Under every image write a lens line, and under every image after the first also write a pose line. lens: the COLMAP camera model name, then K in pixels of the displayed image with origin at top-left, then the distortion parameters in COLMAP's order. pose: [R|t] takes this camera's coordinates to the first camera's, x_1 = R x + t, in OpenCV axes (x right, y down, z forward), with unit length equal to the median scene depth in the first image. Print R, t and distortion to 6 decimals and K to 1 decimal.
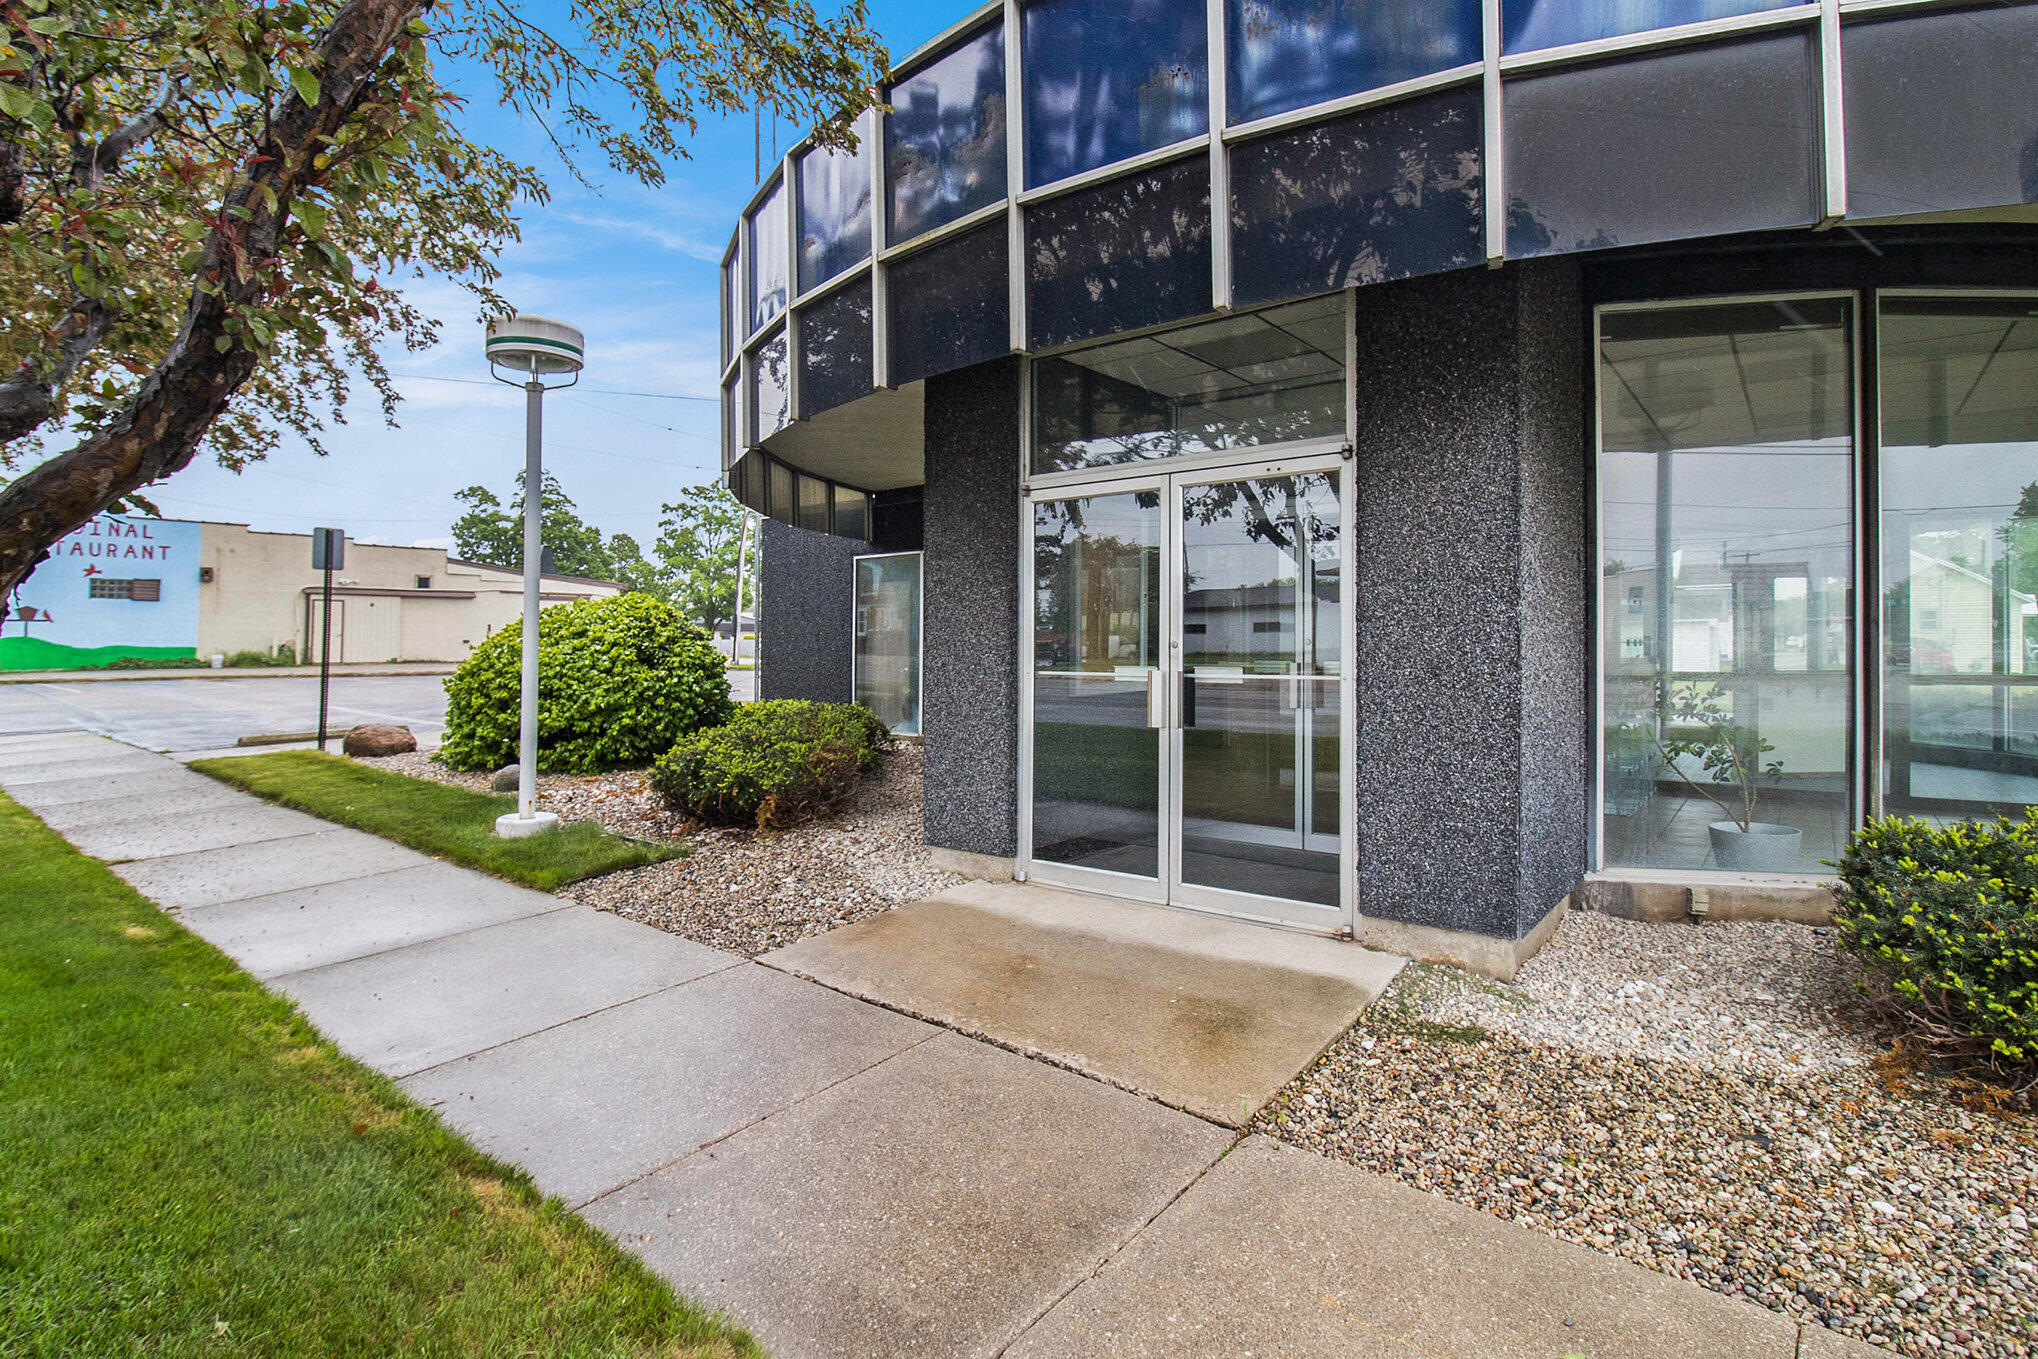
lens RADIAL K [[967.3, 0, 1027.7], [0, 967.3, 621.8], [0, 0, 1]] dist [0.002971, 0.000435]
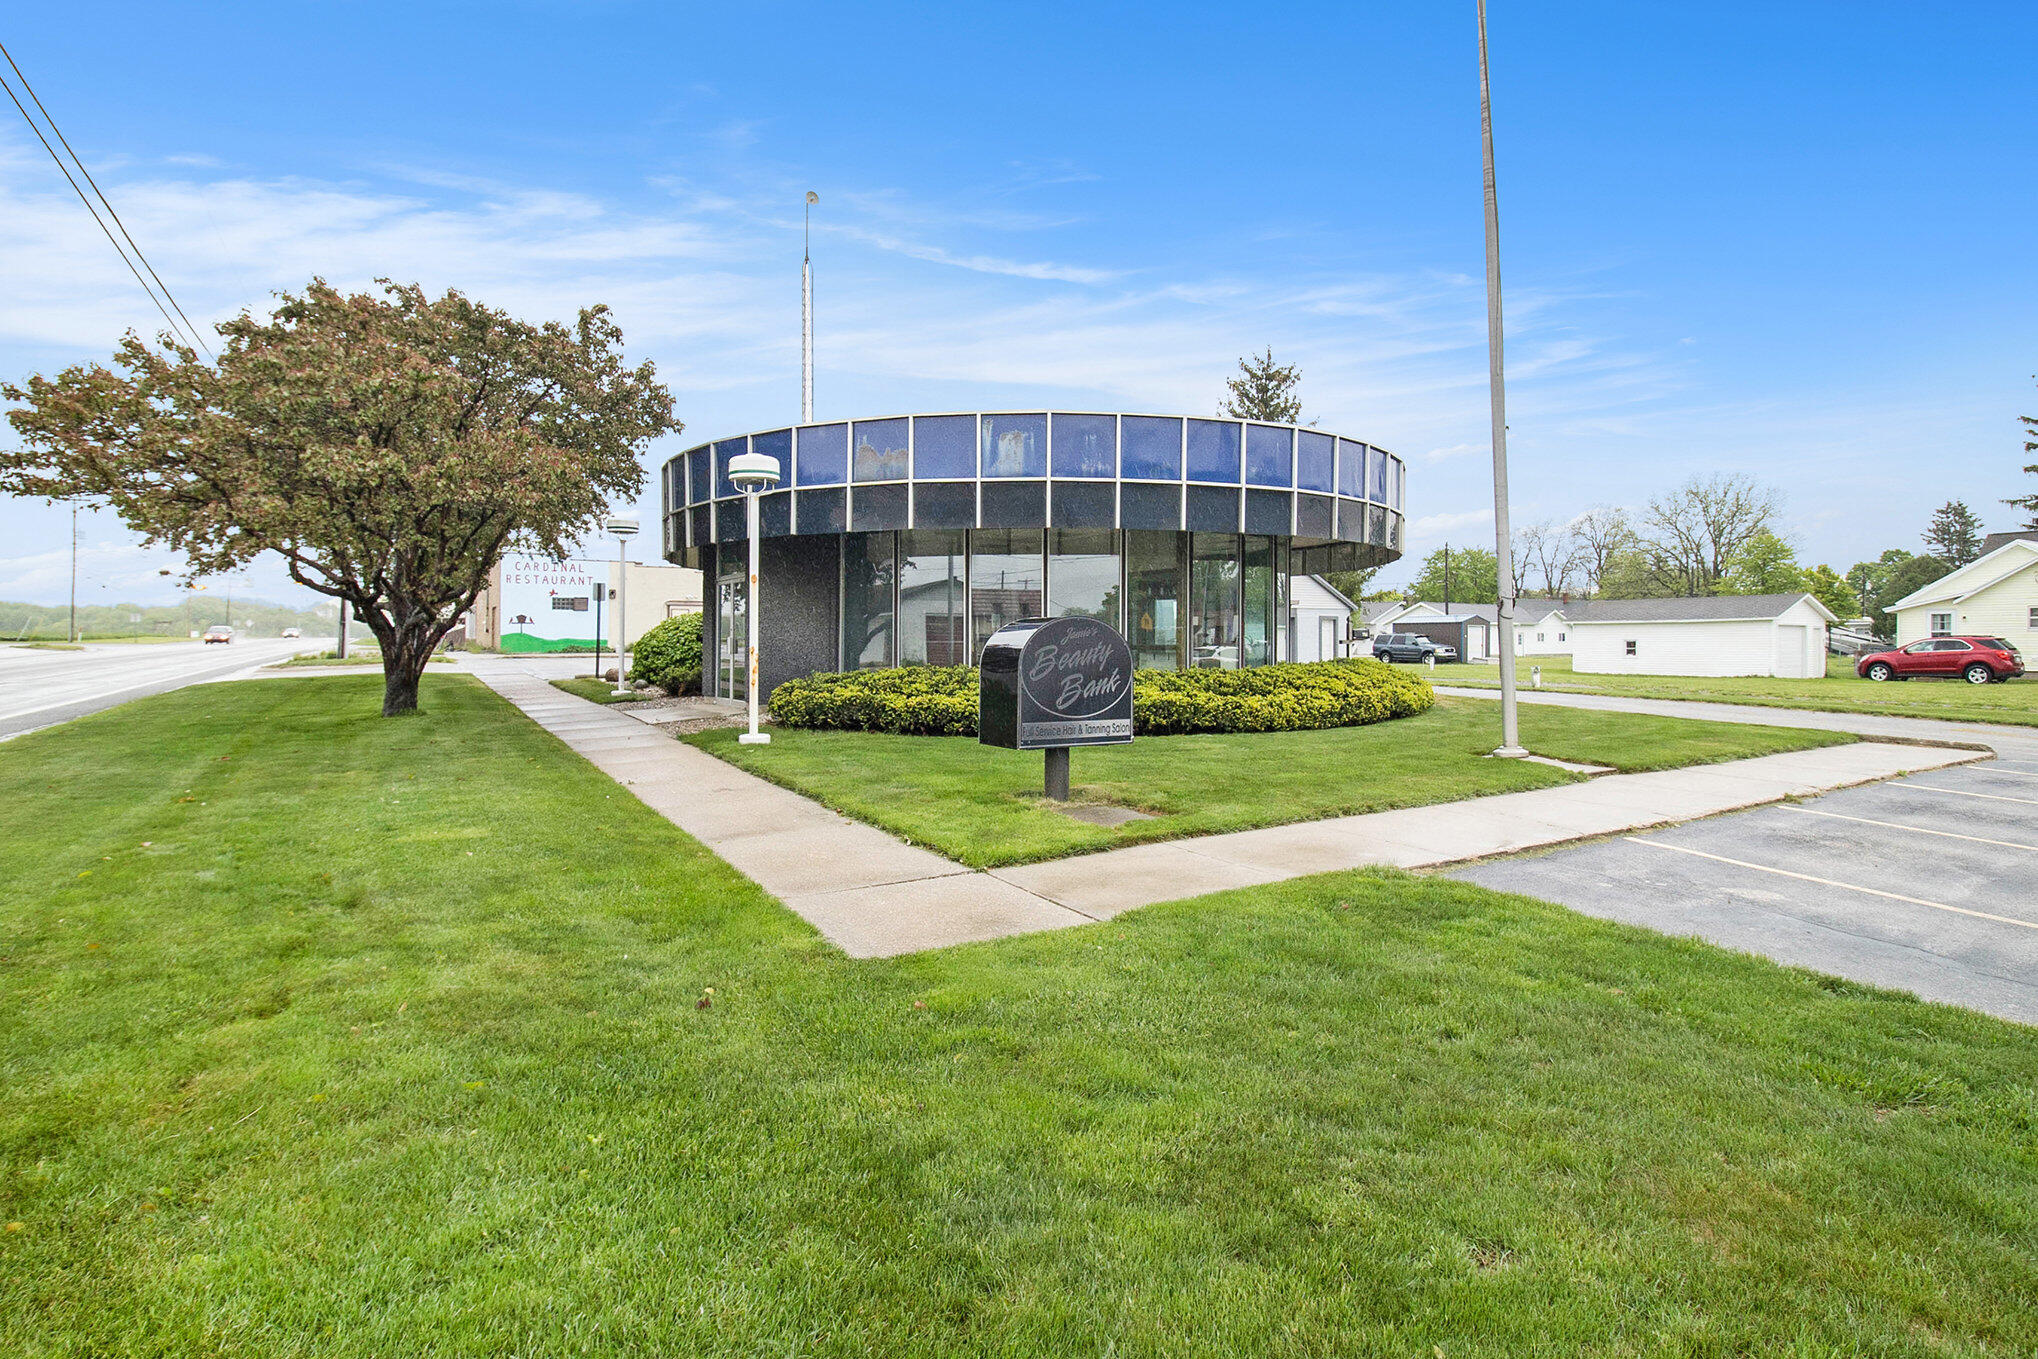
lens RADIAL K [[967.9, 0, 1019.0], [0, 967.9, 679.5], [0, 0, 1]] dist [-0.004655, -0.000614]
pose [[0.942090, 0.021534, -0.334668, 1.044725], [-0.002932, 0.998427, 0.055991, 0.000948], [0.335347, -0.051768, 0.940671, -0.886141]]
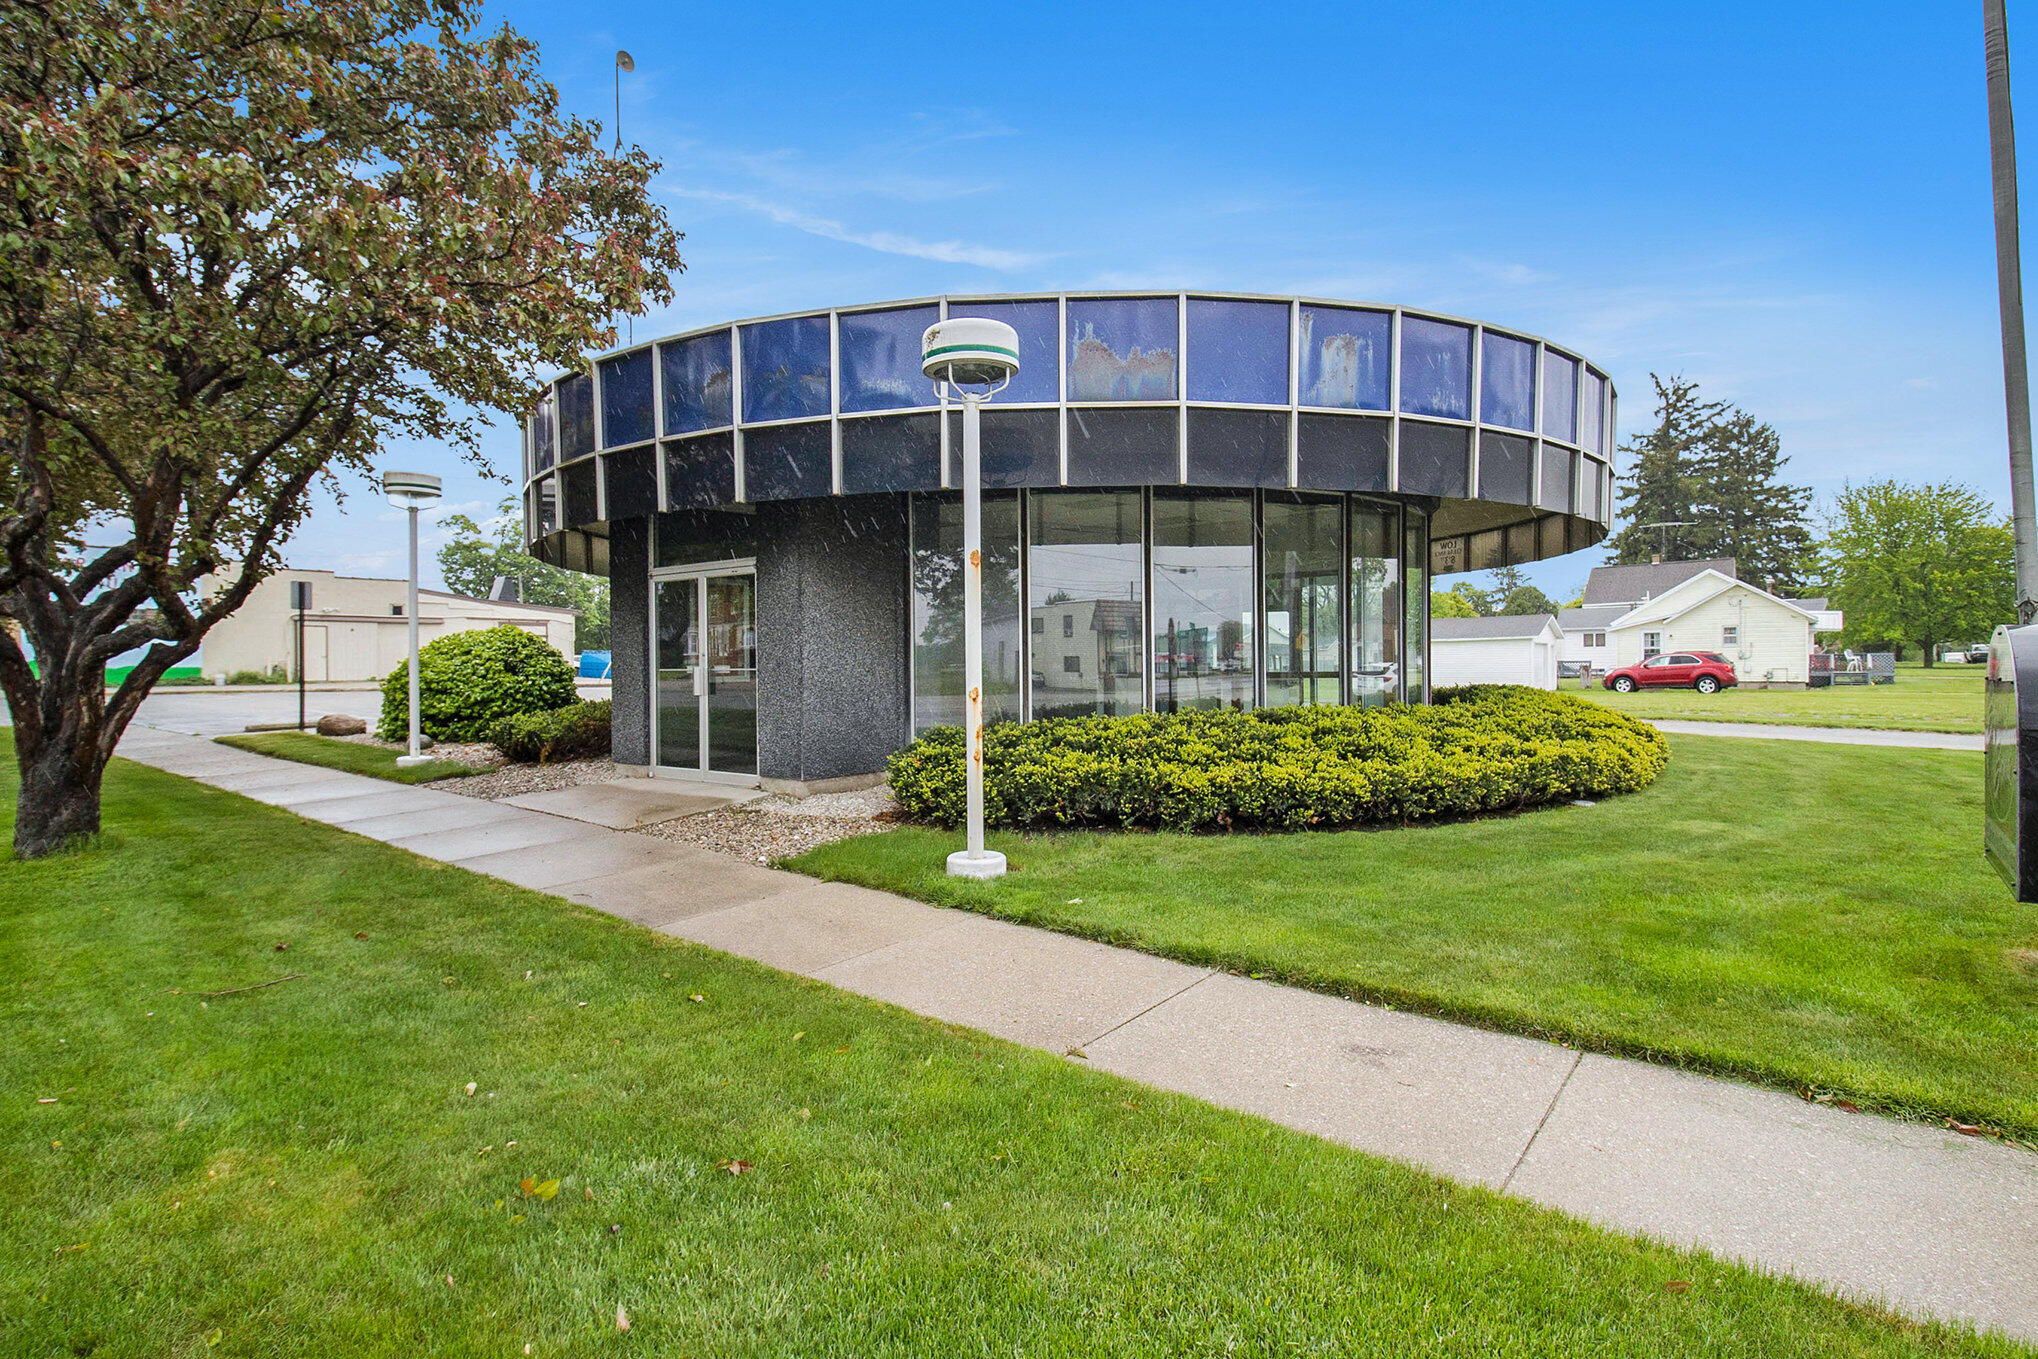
lens RADIAL K [[967.9, 0, 1019.0], [0, 967.9, 679.5], [0, 0, 1]] dist [-0.004655, -0.000614]
pose [[1.000000, -0.000367, -0.000046, 0.405620], [0.000369, 0.999376, 0.035309, 0.001561], [0.000033, -0.035309, 0.999376, -0.520061]]
